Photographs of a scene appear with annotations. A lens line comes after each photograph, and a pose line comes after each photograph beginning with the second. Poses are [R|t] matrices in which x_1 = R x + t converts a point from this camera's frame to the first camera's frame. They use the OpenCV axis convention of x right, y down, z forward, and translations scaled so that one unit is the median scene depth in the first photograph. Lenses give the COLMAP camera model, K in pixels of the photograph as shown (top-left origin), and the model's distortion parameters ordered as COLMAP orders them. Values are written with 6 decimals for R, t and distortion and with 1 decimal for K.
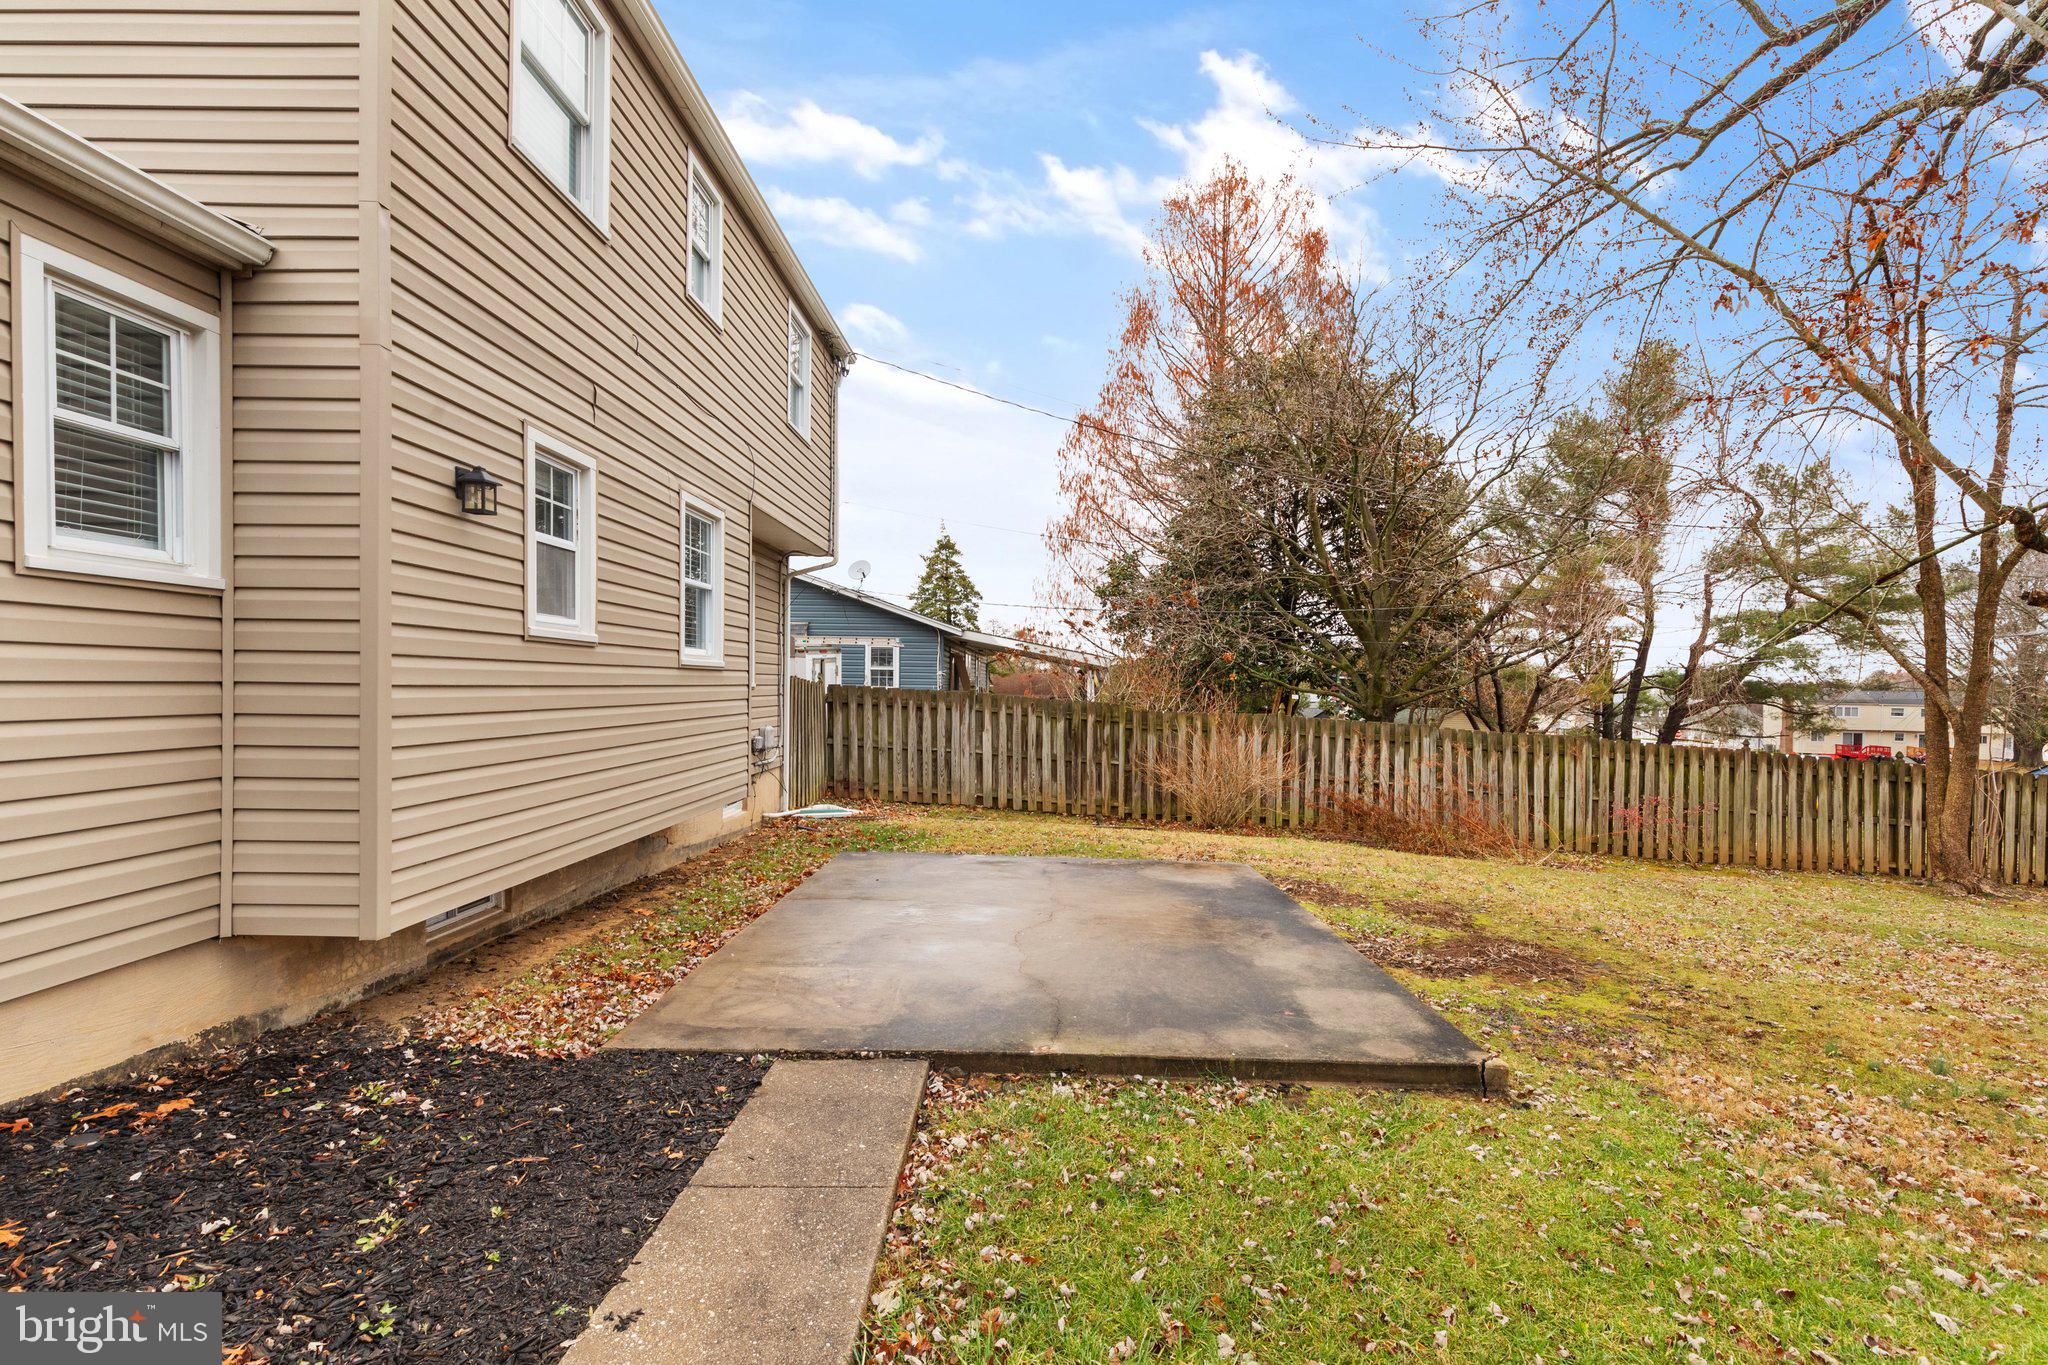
lens RADIAL K [[946.1, 0, 1028.2], [0, 946.1, 694.0], [0, 0, 1]] dist [0.004698, -0.000265]
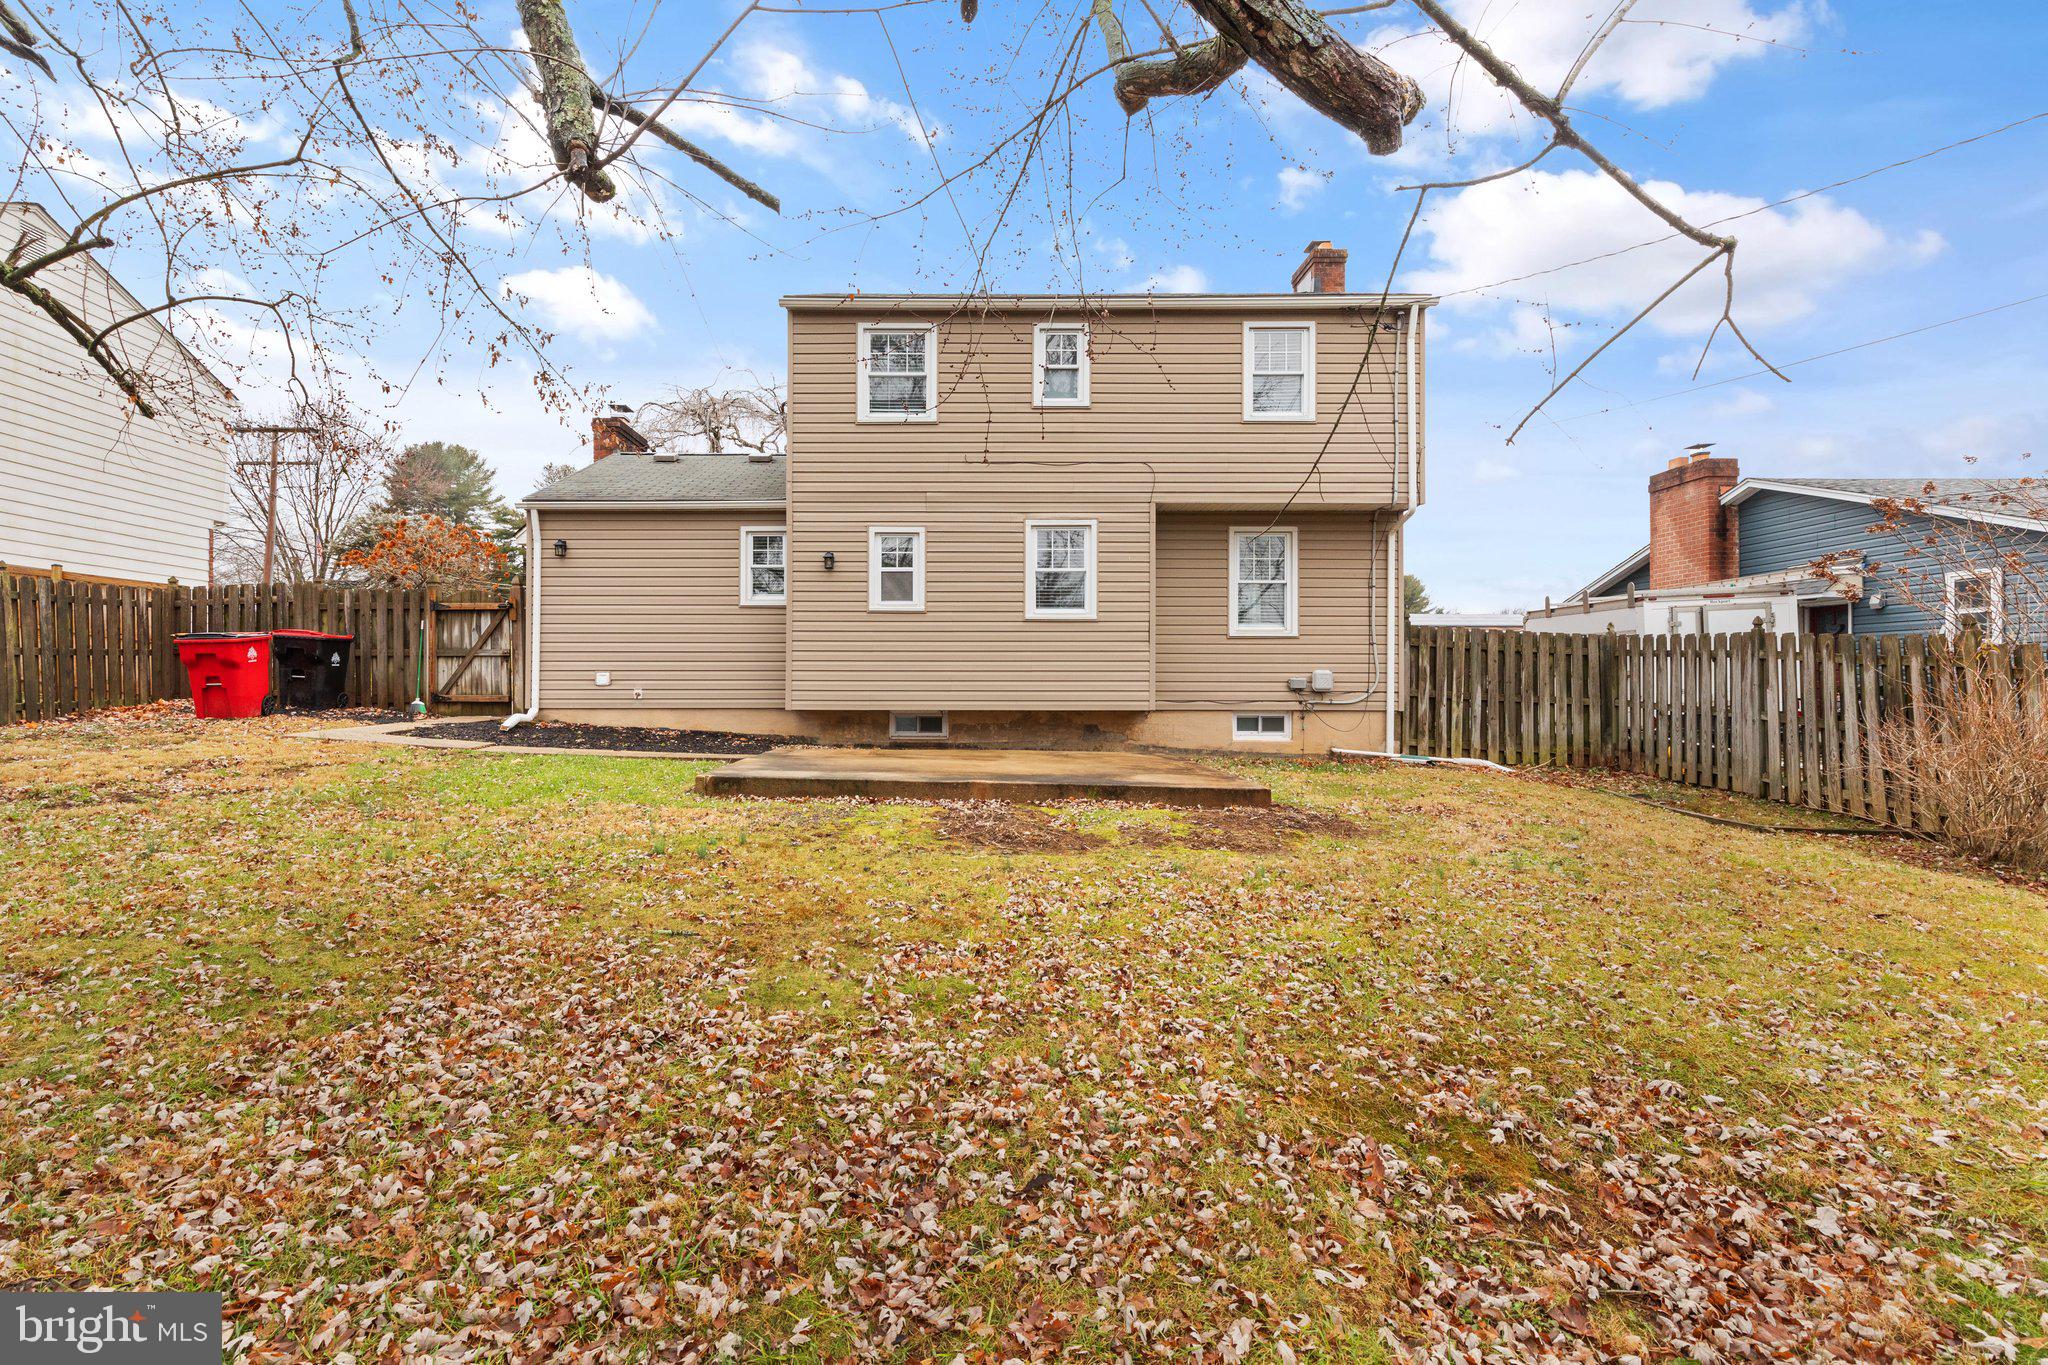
lens RADIAL K [[946.1, 0, 1028.2], [0, 946.1, 694.0], [0, 0, 1]] dist [0.004698, -0.000265]
pose [[0.000949, -0.010934, -0.999940, 0.633880], [-0.012605, 0.999861, -0.010945, 0.057855], [0.999920, 0.012614, 0.000811, 0.468317]]
